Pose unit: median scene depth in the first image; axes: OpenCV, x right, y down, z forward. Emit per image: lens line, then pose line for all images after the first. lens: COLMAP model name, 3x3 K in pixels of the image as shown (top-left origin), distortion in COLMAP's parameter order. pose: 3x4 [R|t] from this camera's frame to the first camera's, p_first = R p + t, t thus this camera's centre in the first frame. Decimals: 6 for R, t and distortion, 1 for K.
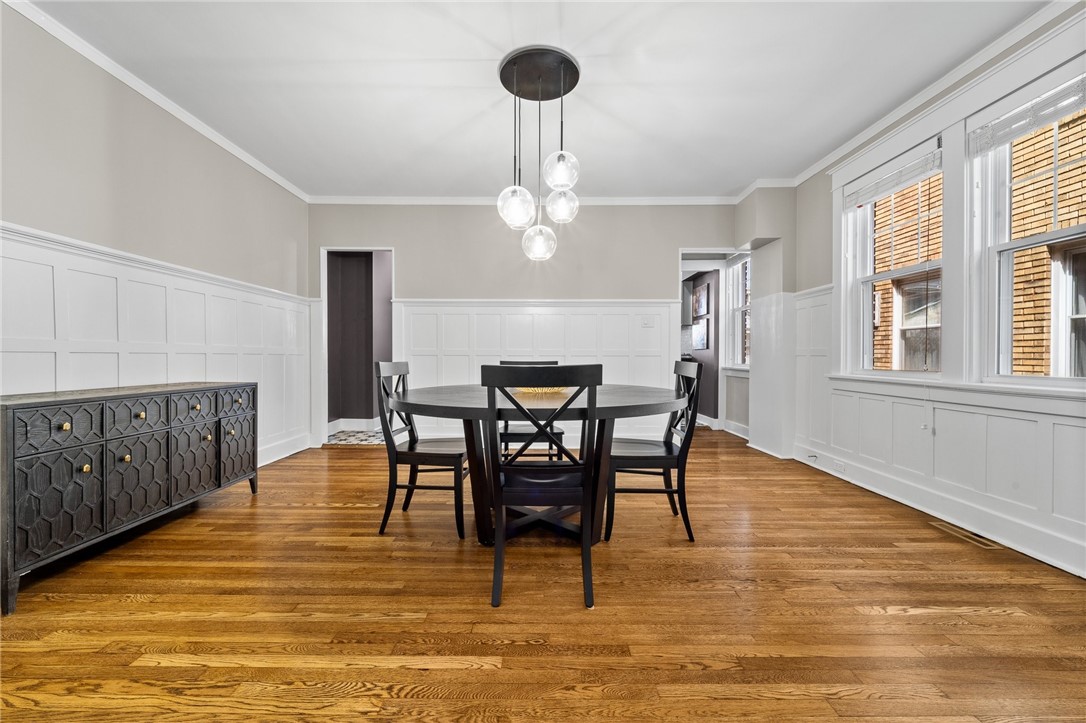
lens RADIAL K [[448.4, 0, 539.5], [0, 448.4, 357.9], [0, 0, 1]] dist [0.001528, -0.000022]
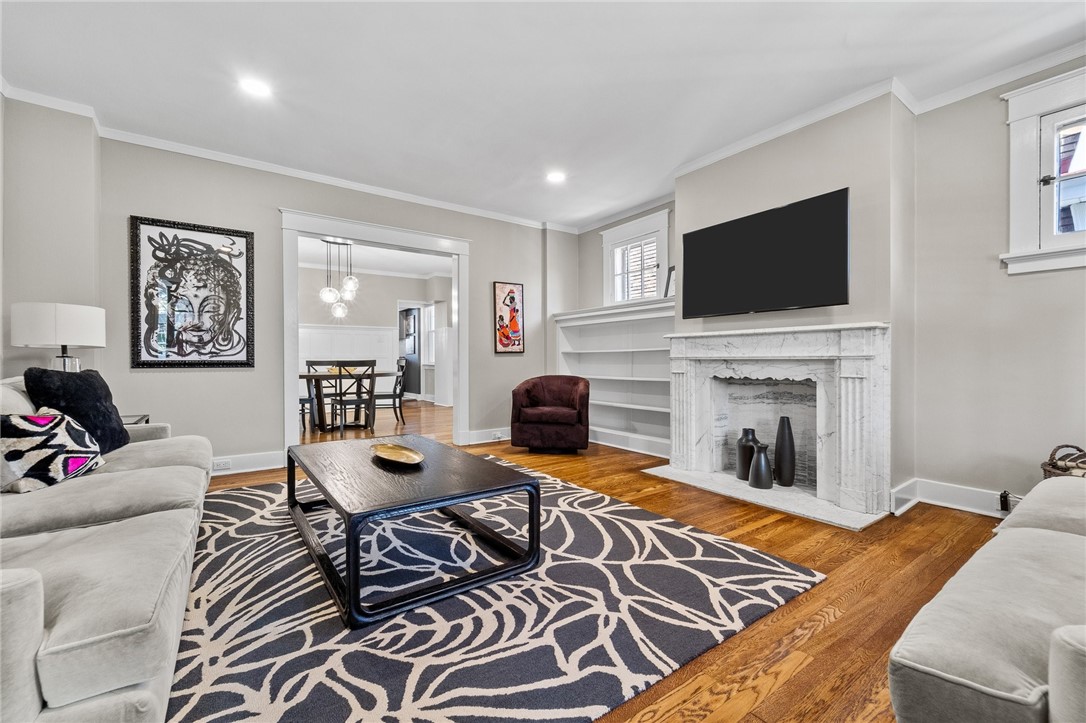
lens RADIAL K [[448.4, 0, 536.9], [0, 448.4, 359.7], [0, 0, 1]] dist [0.001528, -0.000022]
pose [[0.821572, -0.005250, 0.570081, -0.287569], [0.005902, 0.999982, 0.000703, 0.006251], [-0.570075, 0.002787, 0.821588, -0.894602]]
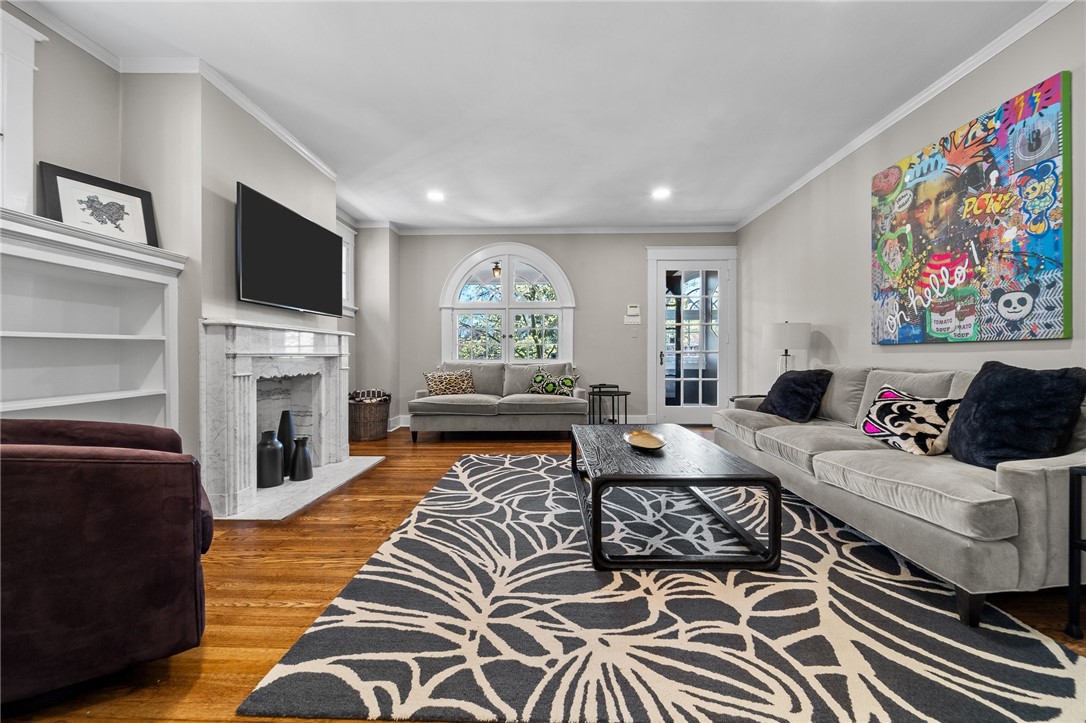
lens RADIAL K [[448.4, 0, 540.5], [0, 448.4, 358.6], [0, 0, 1]] dist [0.001528, -0.000022]
pose [[-0.999626, -0.000577, 0.027337, 0.474229], [-0.000249, 0.999928, 0.012008, -0.001208], [-0.027342, 0.011997, -0.999554, 2.109839]]
